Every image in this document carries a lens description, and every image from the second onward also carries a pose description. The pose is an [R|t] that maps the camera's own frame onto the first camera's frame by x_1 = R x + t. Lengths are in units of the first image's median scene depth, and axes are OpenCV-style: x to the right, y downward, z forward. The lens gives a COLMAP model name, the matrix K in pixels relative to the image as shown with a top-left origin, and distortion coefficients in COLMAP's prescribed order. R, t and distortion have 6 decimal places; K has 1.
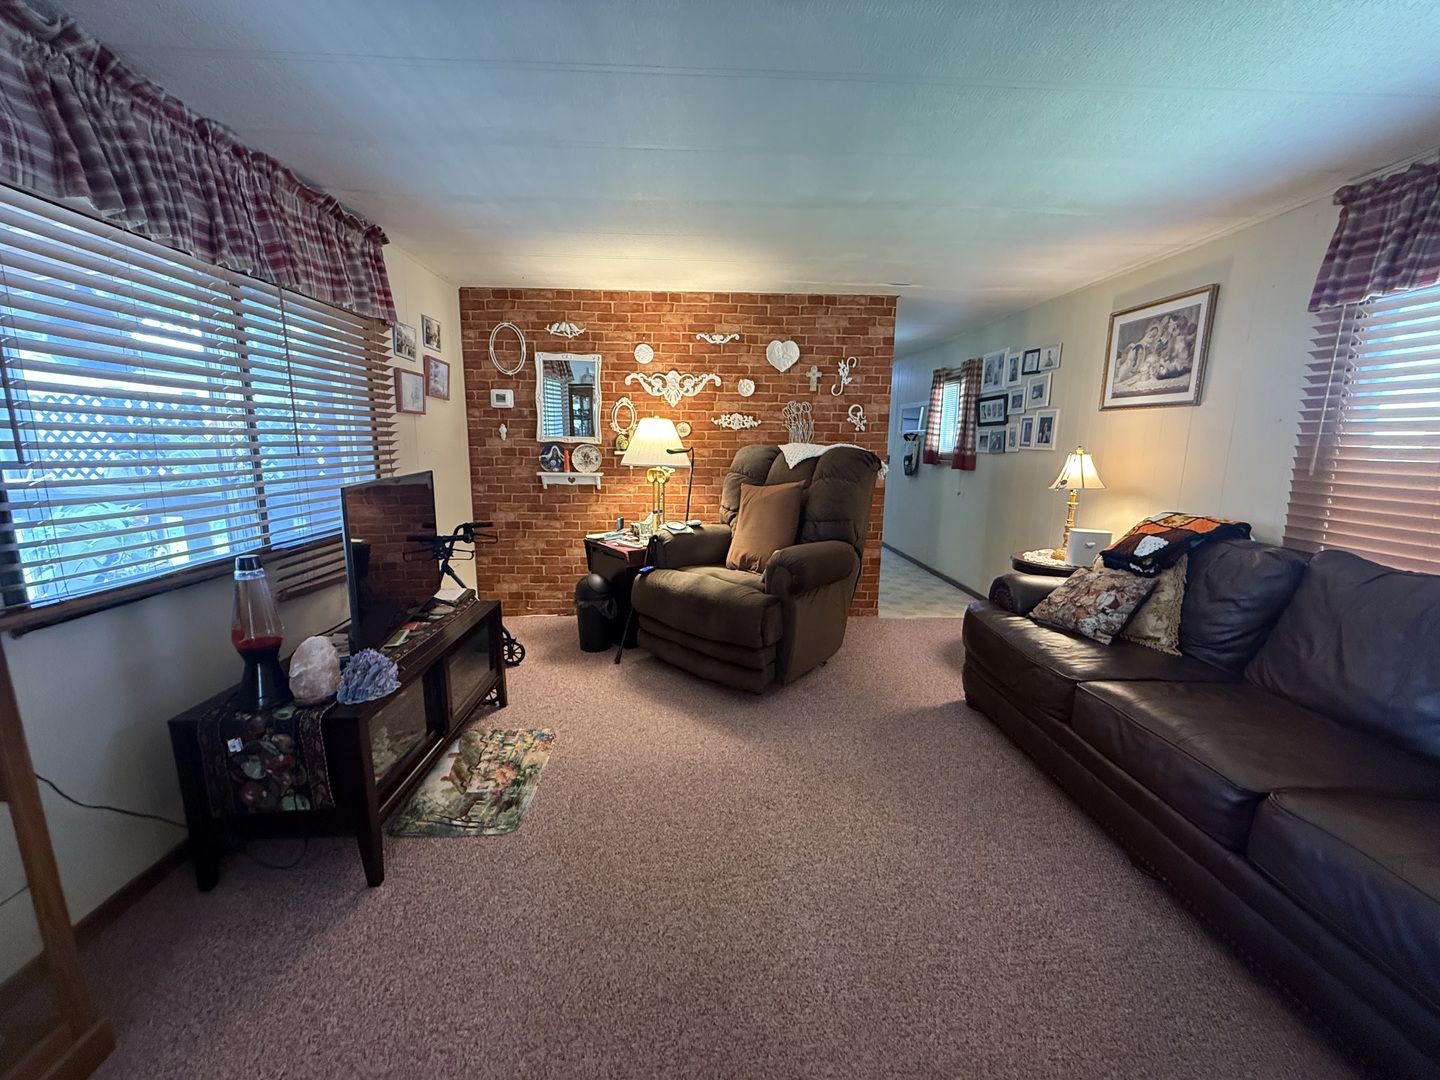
lens RADIAL K [[575.0, 0, 715.7], [0, 575.0, 541.7], [0, 0, 1]] dist [-0.000175, -0.000006]
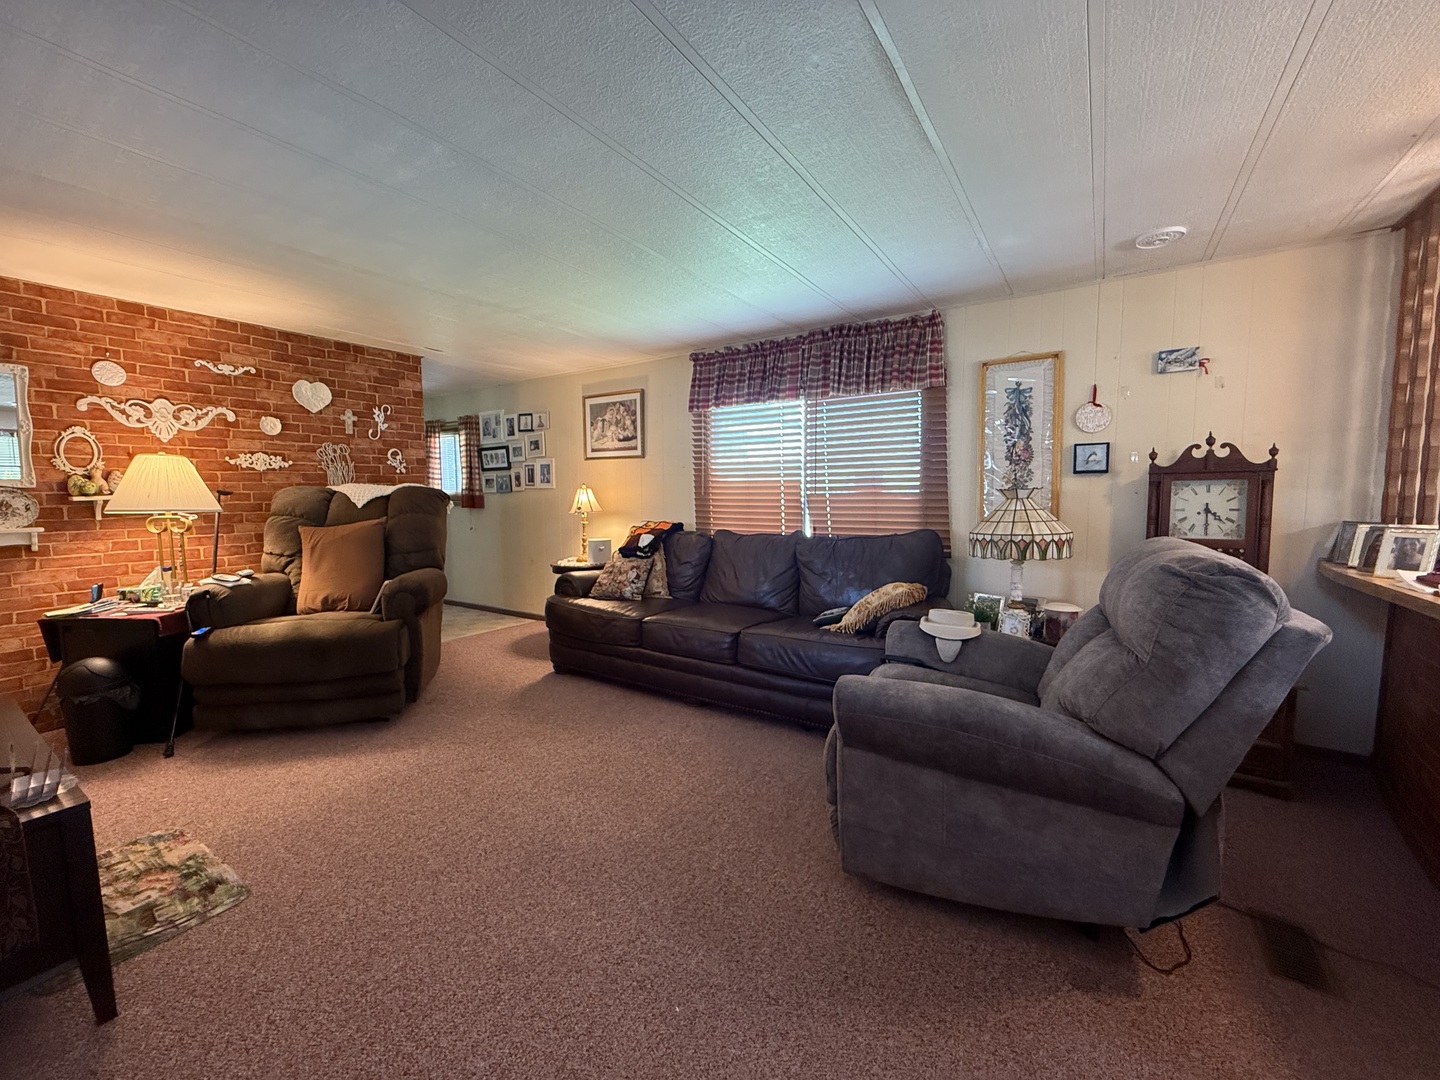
lens RADIAL K [[575.0, 0, 716.5], [0, 575.0, 544.2], [0, 0, 1]] dist [-0.000175, -0.000006]
pose [[0.586490, -0.090546, 0.804880, -0.374863], [0.155210, 0.987880, -0.001963, 0.043637], [-0.794946, 0.126076, 0.593435, -0.124156]]
